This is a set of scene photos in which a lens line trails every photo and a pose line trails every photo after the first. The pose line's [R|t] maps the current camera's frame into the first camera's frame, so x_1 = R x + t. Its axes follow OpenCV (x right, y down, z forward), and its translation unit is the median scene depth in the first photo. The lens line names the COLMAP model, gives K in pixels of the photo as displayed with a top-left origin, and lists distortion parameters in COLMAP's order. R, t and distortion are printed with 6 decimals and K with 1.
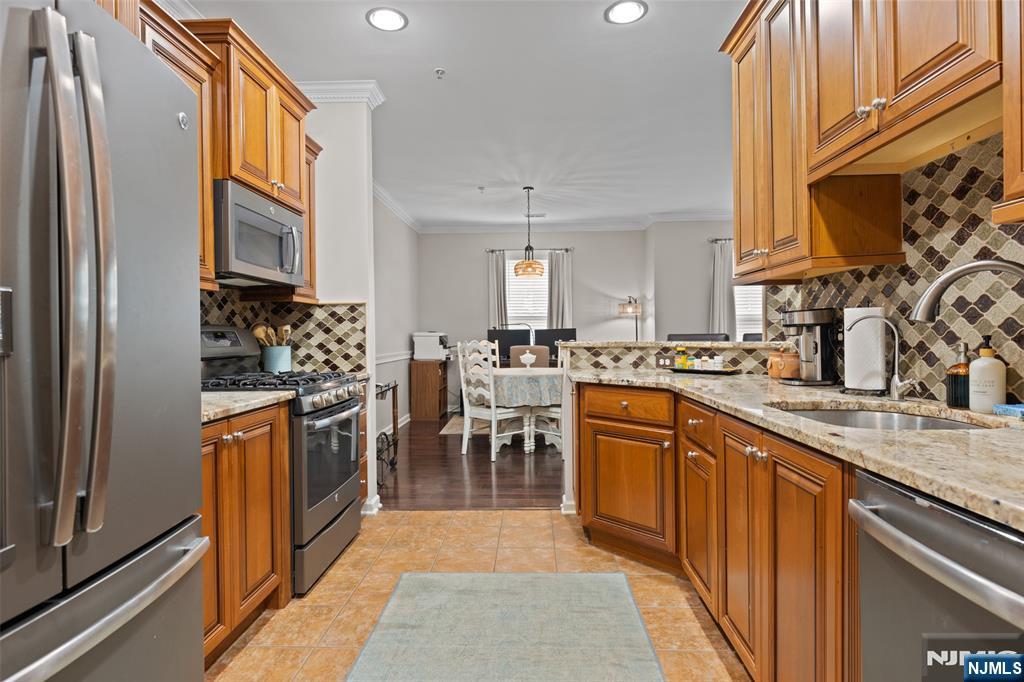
lens RADIAL K [[540.7, 0, 510.8], [0, 540.7, 336.7], [0, 0, 1]] dist [-0.001256, -0.001719]
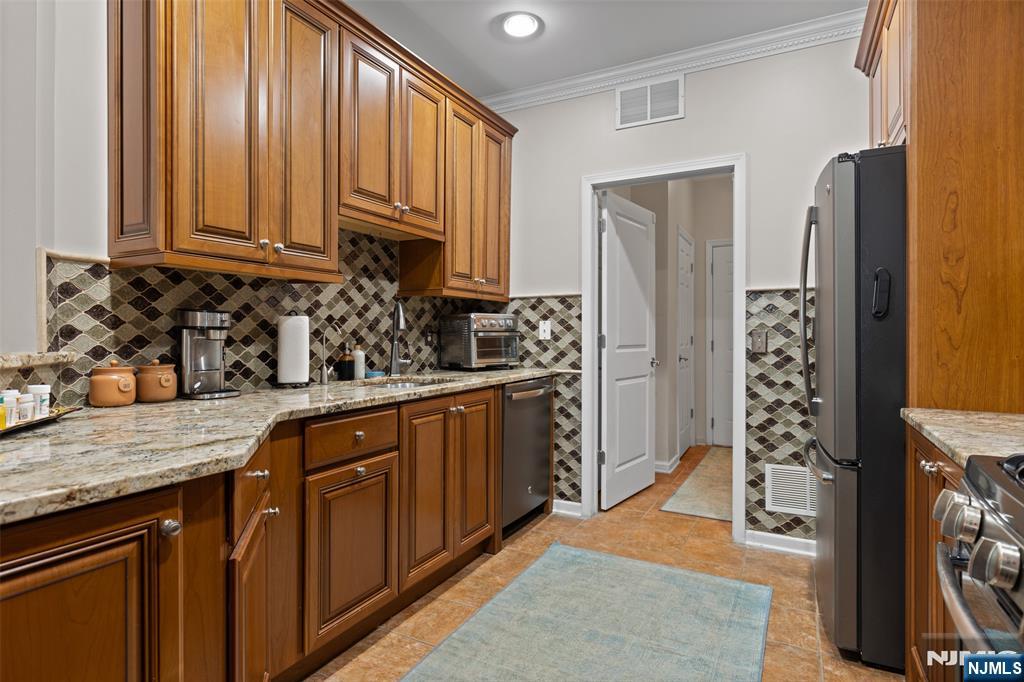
lens RADIAL K [[540.7, 0, 507.4], [0, 540.7, 338.0], [0, 0, 1]] dist [-0.001256, -0.001719]
pose [[-0.901784, 0.008761, 0.432098, -0.272717], [0.014130, 0.999858, 0.009215, -0.008573], [-0.431956, 0.014415, -0.901780, 1.689373]]
